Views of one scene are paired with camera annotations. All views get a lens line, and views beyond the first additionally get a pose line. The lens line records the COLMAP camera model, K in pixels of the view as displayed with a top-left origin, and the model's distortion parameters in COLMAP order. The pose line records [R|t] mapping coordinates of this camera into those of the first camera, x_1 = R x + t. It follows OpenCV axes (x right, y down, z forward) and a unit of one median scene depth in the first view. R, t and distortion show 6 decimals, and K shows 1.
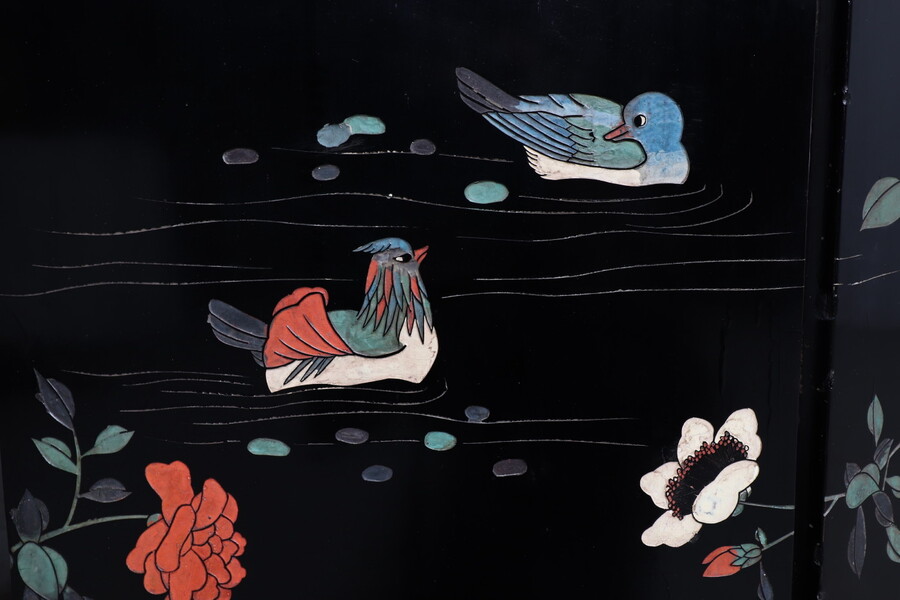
lens RADIAL K [[702.4, 0, 446.1], [0, 702.4, 294.9], [0, 0, 1]] dist [0.014248, -0.011561]
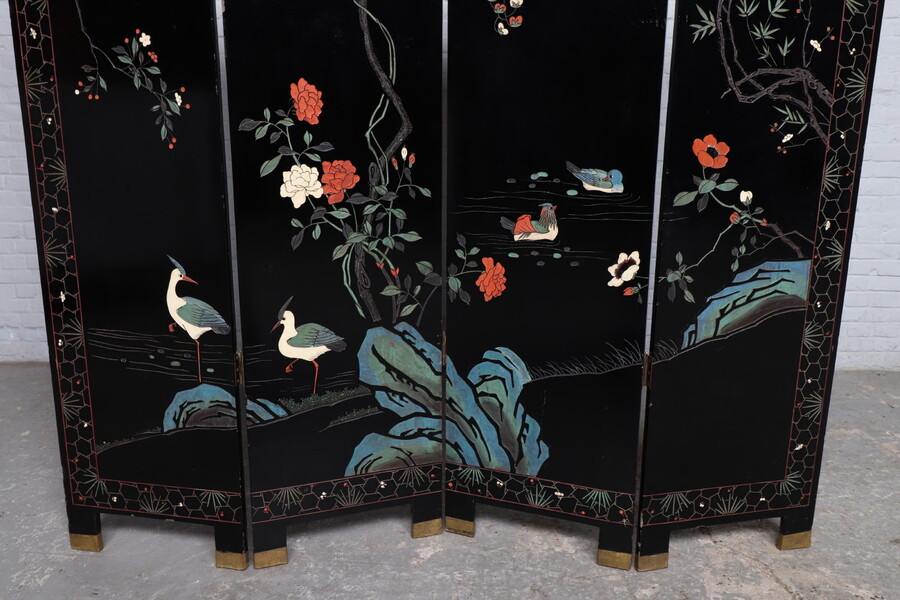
lens RADIAL K [[702.4, 0, 443.3], [0, 702.4, 292.4], [0, 0, 1]] dist [0.014248, -0.011561]
pose [[0.956620, 0.077940, -0.280721, 0.498478], [-0.046056, 0.991892, 0.118447, -0.022485], [0.287677, -0.100380, 0.952453, -2.923359]]
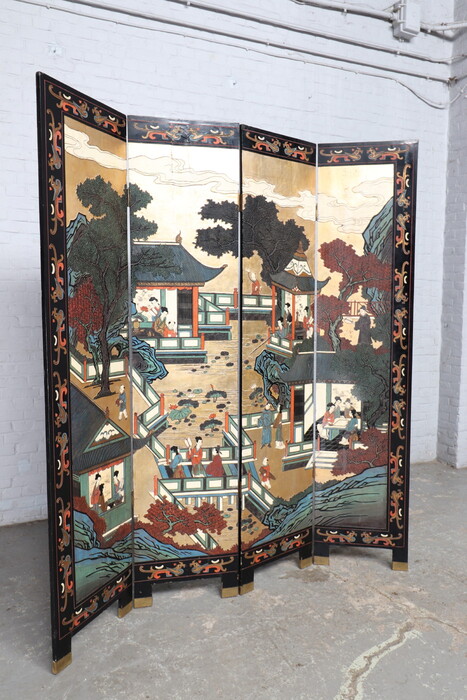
lens RADIAL K [[546.3, 0, 240.5], [0, 546.3, 342.7], [0, 0, 1]] dist [0.014248, -0.011561]
pose [[0.988445, 0.006757, 0.151429, -1.257219], [-0.002813, 0.999652, -0.026242, -0.713773], [-0.151554, 0.025513, 0.988120, -4.771150]]
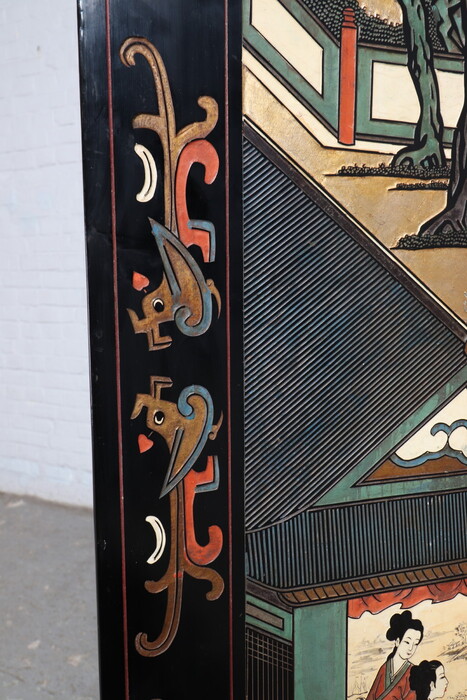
lens RADIAL K [[546.3, 0, 240.3], [0, 546.3, 343.6], [0, 0, 1]] dist [0.014248, -0.011561]
pose [[0.781699, 0.080259, -0.618470, -1.430303], [-0.070229, 0.996705, 0.040578, -0.139170], [0.619689, 0.011714, 0.784760, -0.310279]]
